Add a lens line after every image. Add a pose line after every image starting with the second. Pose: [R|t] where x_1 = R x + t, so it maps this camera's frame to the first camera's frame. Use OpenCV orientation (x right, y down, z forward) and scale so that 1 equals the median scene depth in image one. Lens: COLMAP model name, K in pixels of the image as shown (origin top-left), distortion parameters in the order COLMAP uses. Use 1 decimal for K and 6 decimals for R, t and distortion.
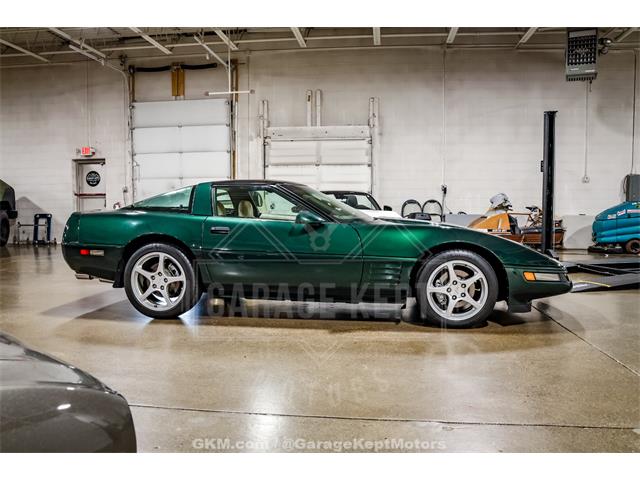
lens RADIAL K [[562.3, 0, 332.6], [0, 562.3, 250.6], [0, 0, 1]] dist [-0.133982, 0.072311]
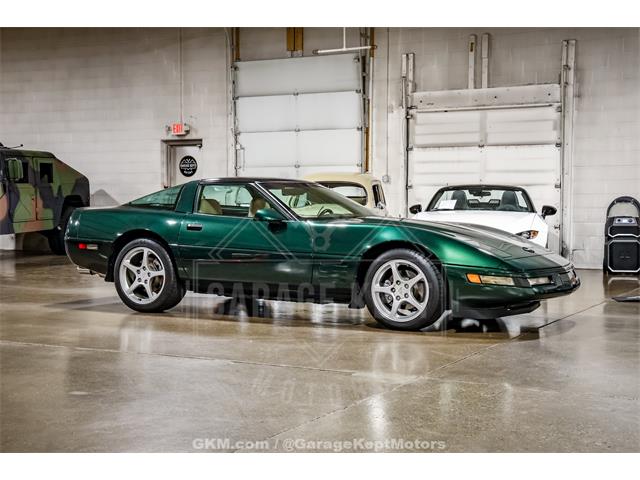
lens RADIAL K [[1097.3, 0, 329.0], [0, 1097.3, 242.2], [0, 0, 1]] dist [0.250331, 0.000000]
pose [[0.928245, 0.017041, -0.371579, 0.765283], [-0.034897, 0.998534, -0.041385, 0.066078], [0.370329, 0.051382, 0.927478, -0.778949]]
